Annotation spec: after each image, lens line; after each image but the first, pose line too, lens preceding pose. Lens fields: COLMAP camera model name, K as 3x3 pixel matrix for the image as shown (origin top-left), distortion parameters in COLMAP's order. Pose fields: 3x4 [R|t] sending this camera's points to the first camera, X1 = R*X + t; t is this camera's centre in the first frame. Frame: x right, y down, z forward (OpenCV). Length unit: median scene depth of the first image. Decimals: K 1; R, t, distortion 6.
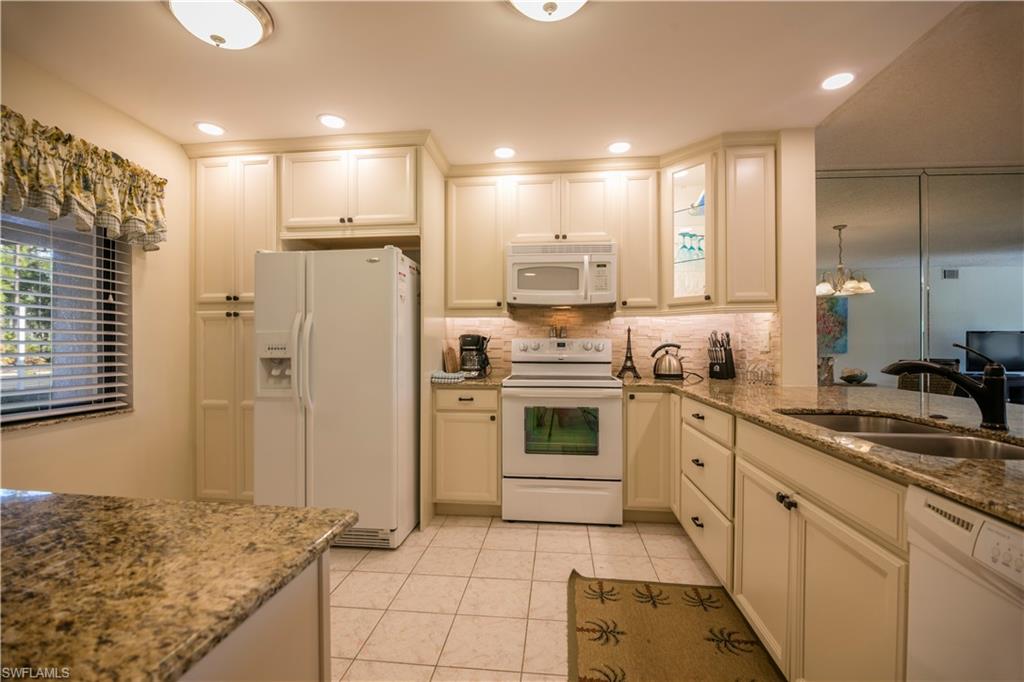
lens RADIAL K [[441.9, 0, 507.9], [0, 441.9, 344.6], [0, 0, 1]] dist [-0.008938, -0.002759]
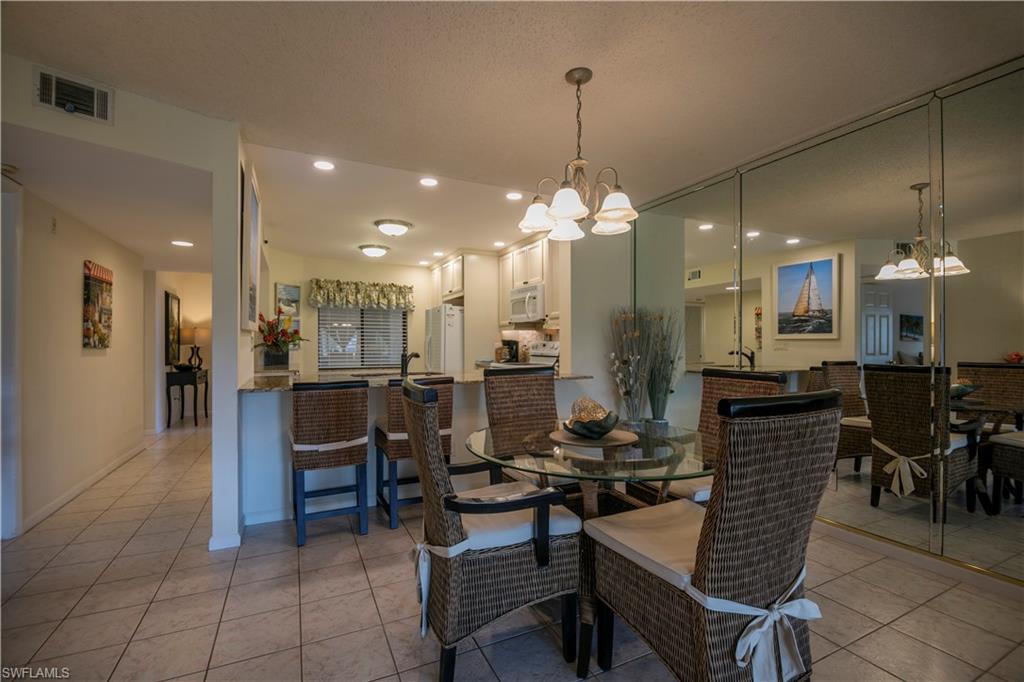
lens RADIAL K [[441.9, 0, 513.3], [0, 441.9, 344.9], [0, 0, 1]] dist [-0.008938, -0.002759]
pose [[0.537143, -0.001360, -0.843490, 1.576112], [0.002594, 0.999997, 0.000039, -0.001538], [0.843487, -0.002209, 0.537145, 0.030833]]
